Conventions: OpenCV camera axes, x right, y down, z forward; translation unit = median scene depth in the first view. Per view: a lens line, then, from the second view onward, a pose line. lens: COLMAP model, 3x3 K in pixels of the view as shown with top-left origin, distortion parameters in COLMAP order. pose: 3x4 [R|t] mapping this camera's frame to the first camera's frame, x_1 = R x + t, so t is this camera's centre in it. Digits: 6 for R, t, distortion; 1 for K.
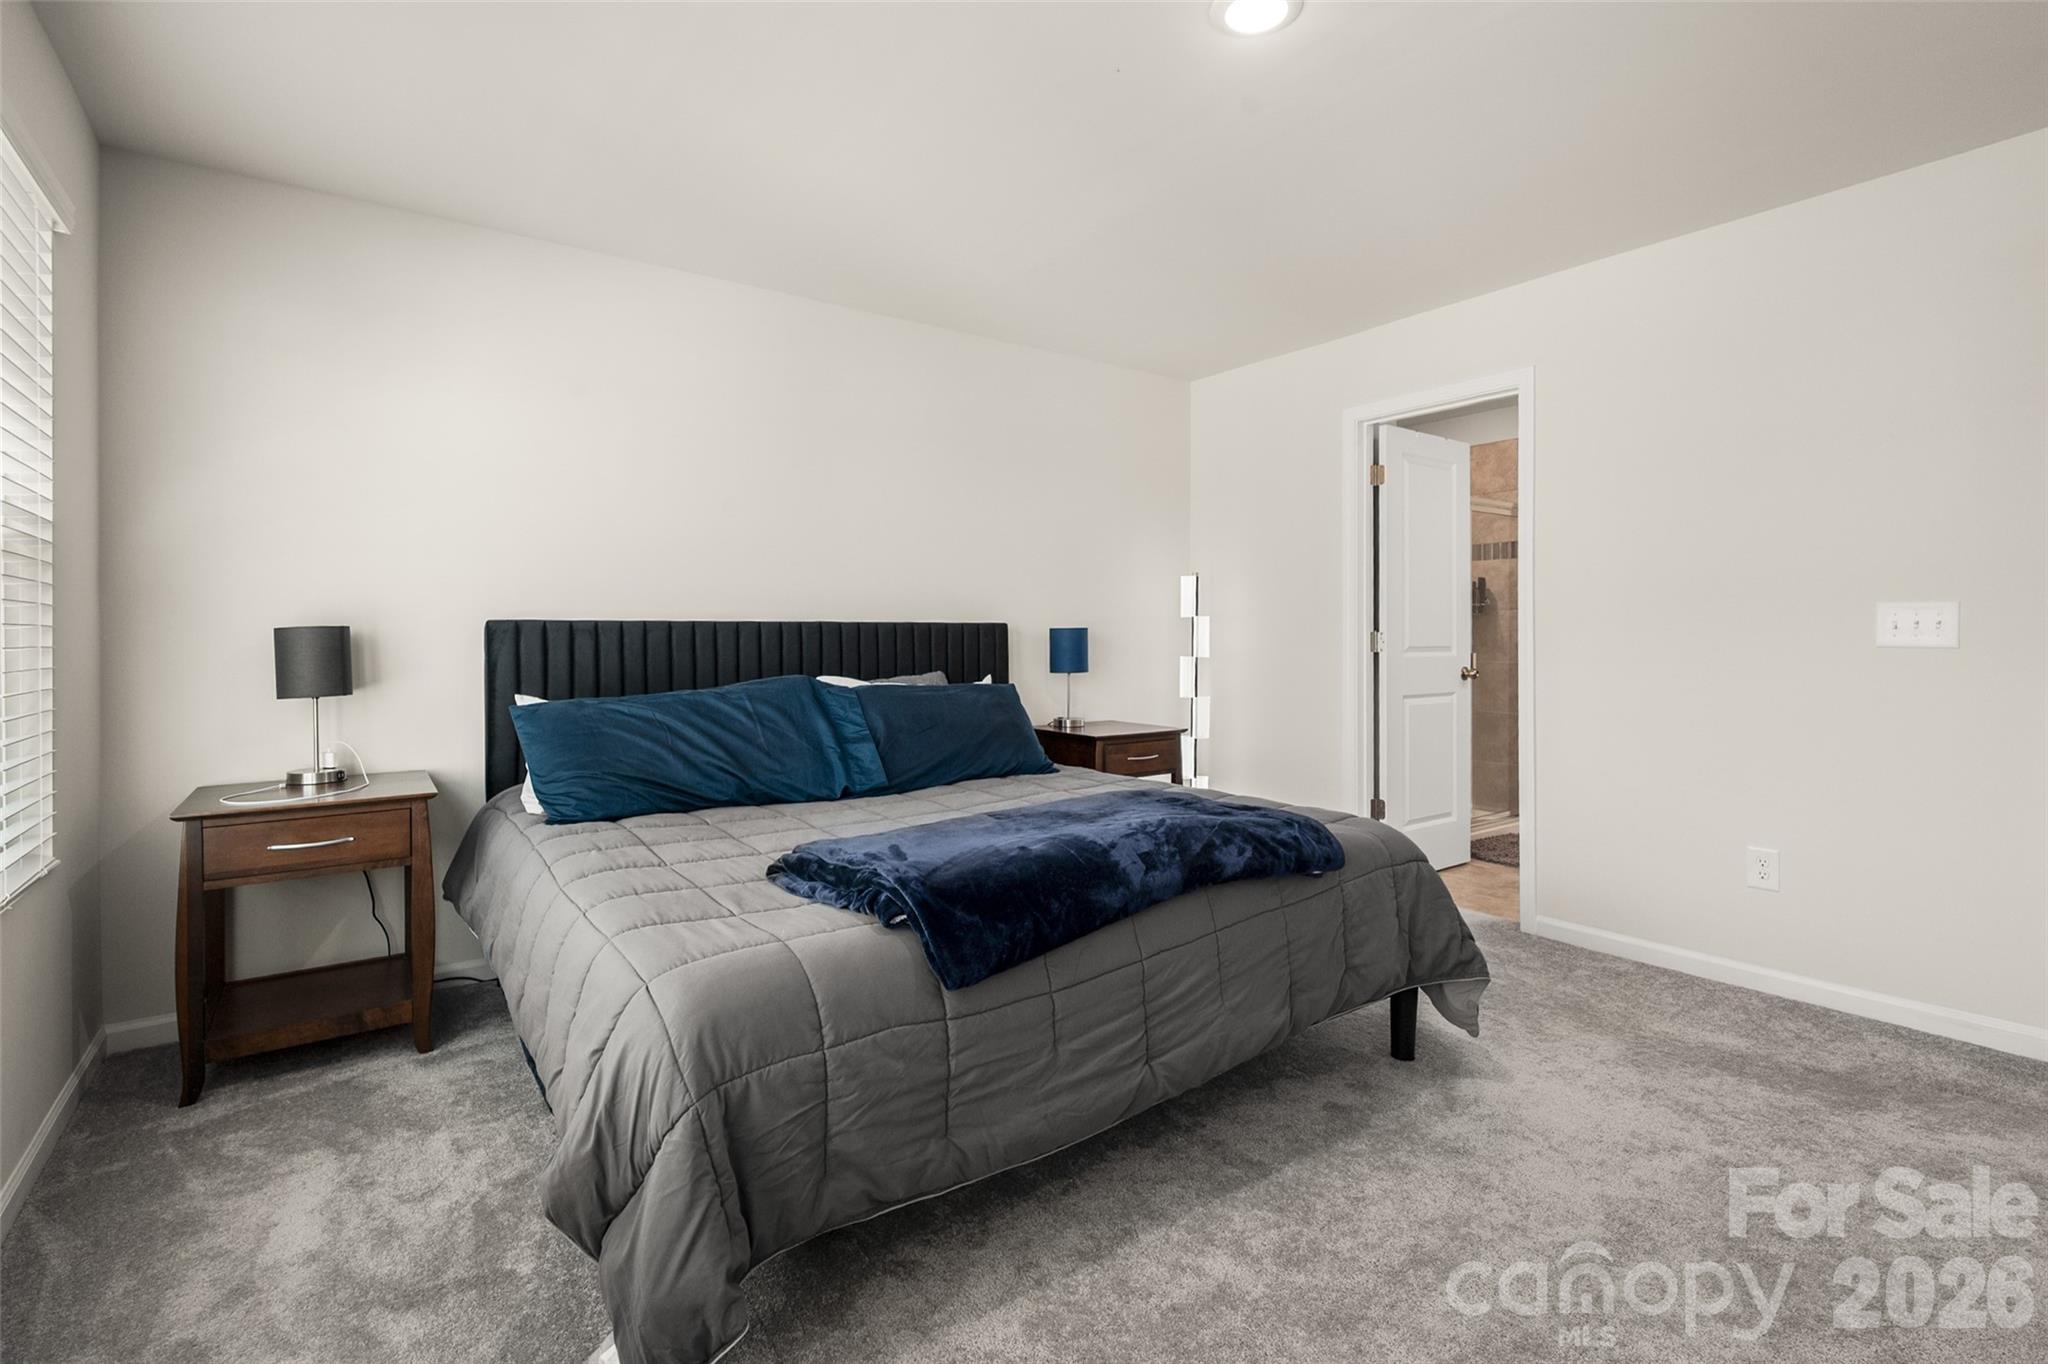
lens RADIAL K [[977.3, 0, 1028.1], [0, 977.3, 630.2], [0, 0, 1]] dist [0.114634, 0.000031]
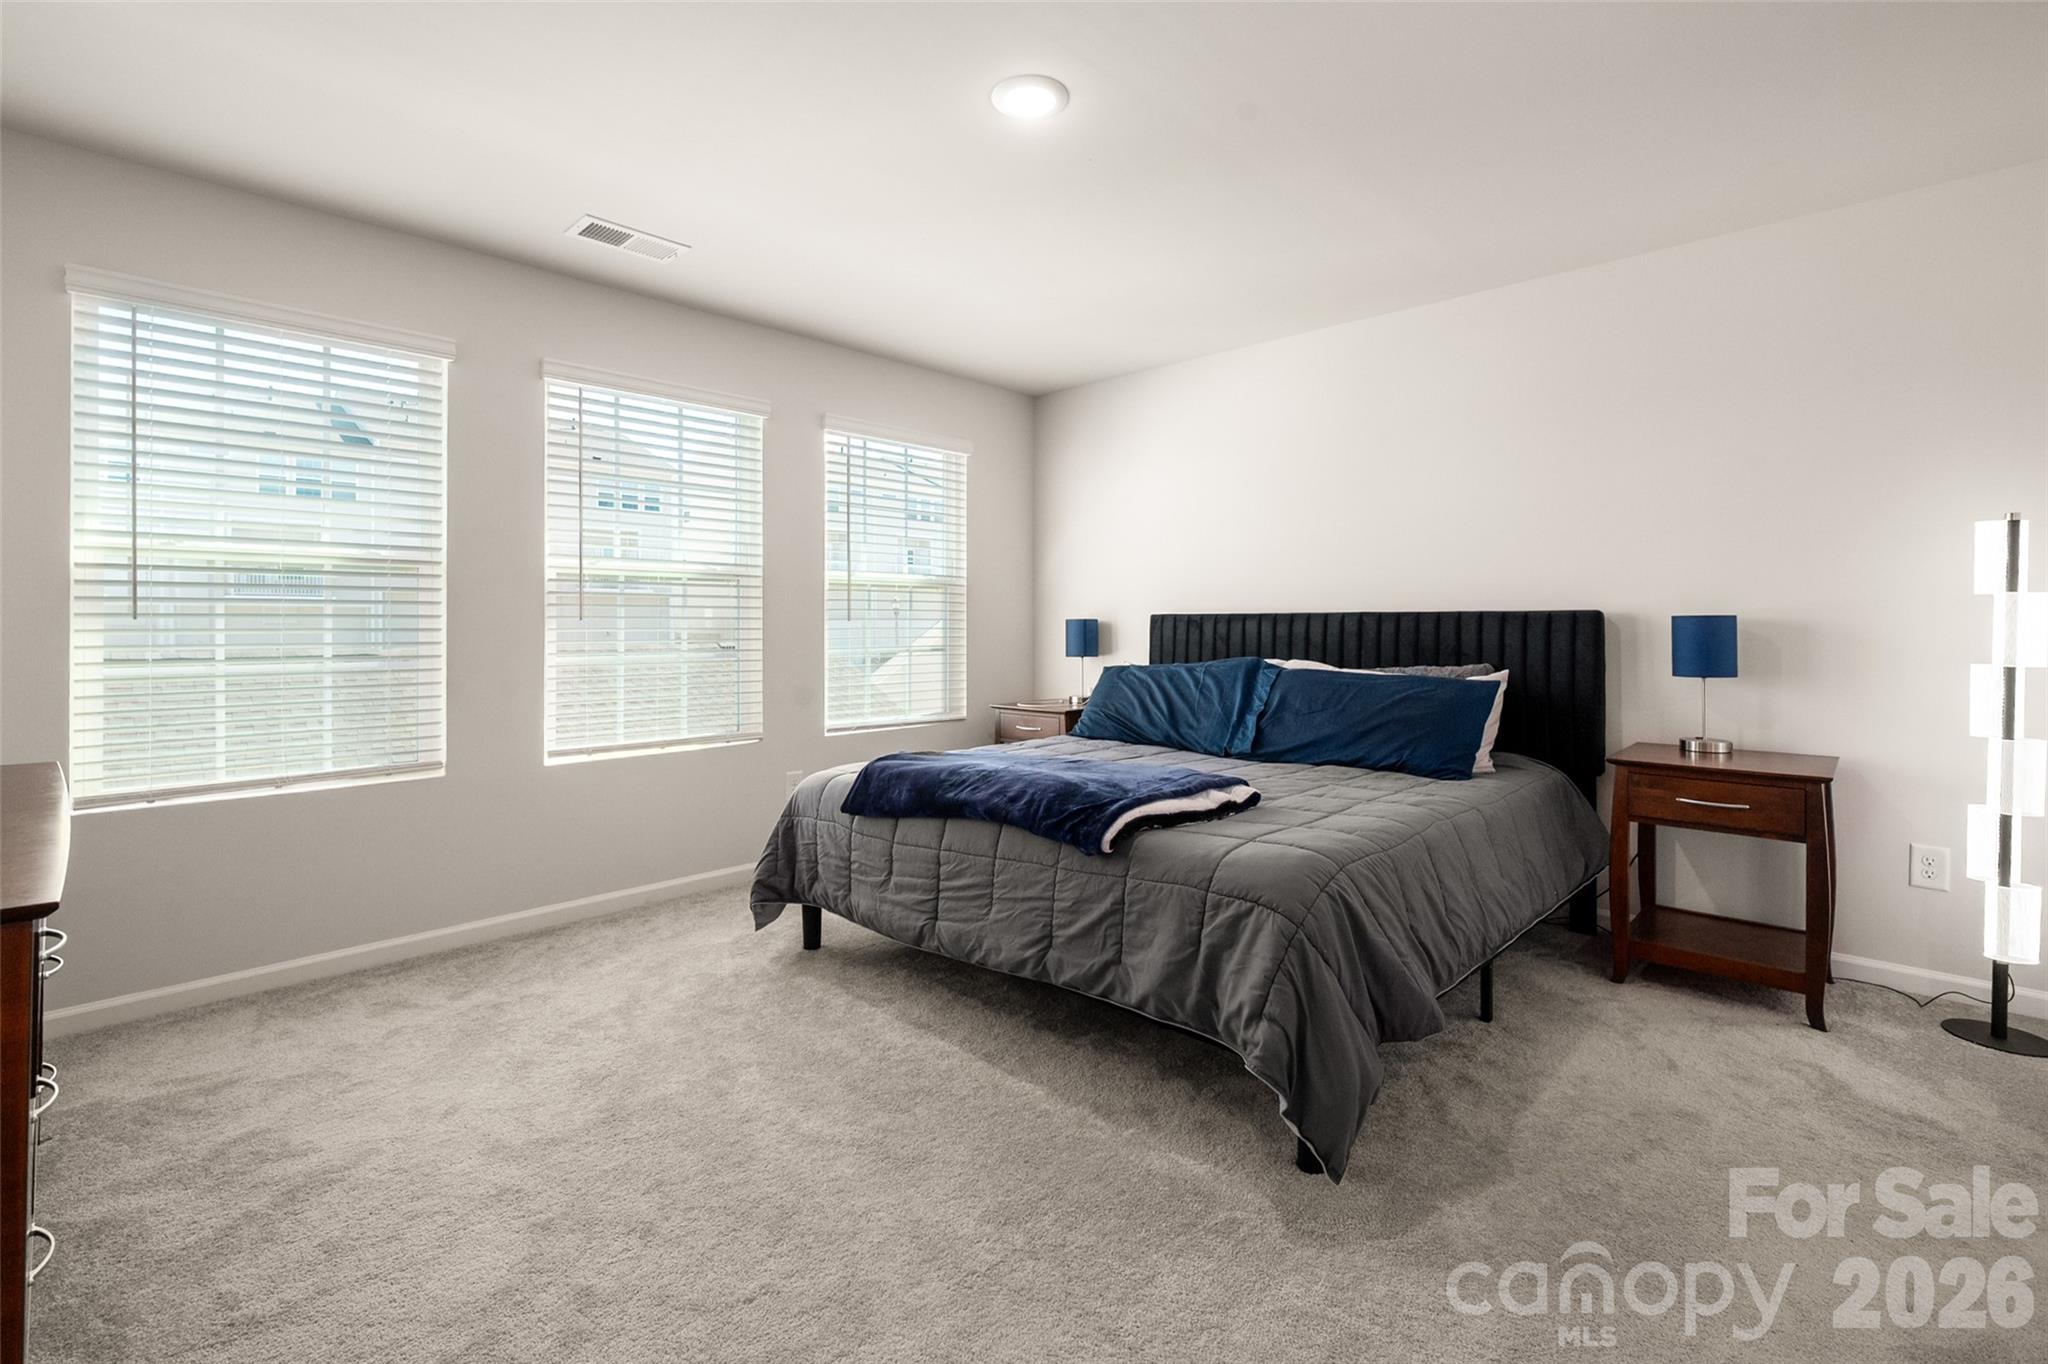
lens RADIAL K [[887.8, 0, 1025.2], [0, 887.8, 614.5], [0, 0, 1]] dist [-0.001357, -0.000148]
pose [[0.180602, -0.004737, -0.983545, 0.616542], [0.002671, 0.999987, -0.004326, -0.002232], [0.983553, -0.001845, 0.180613, 0.397408]]
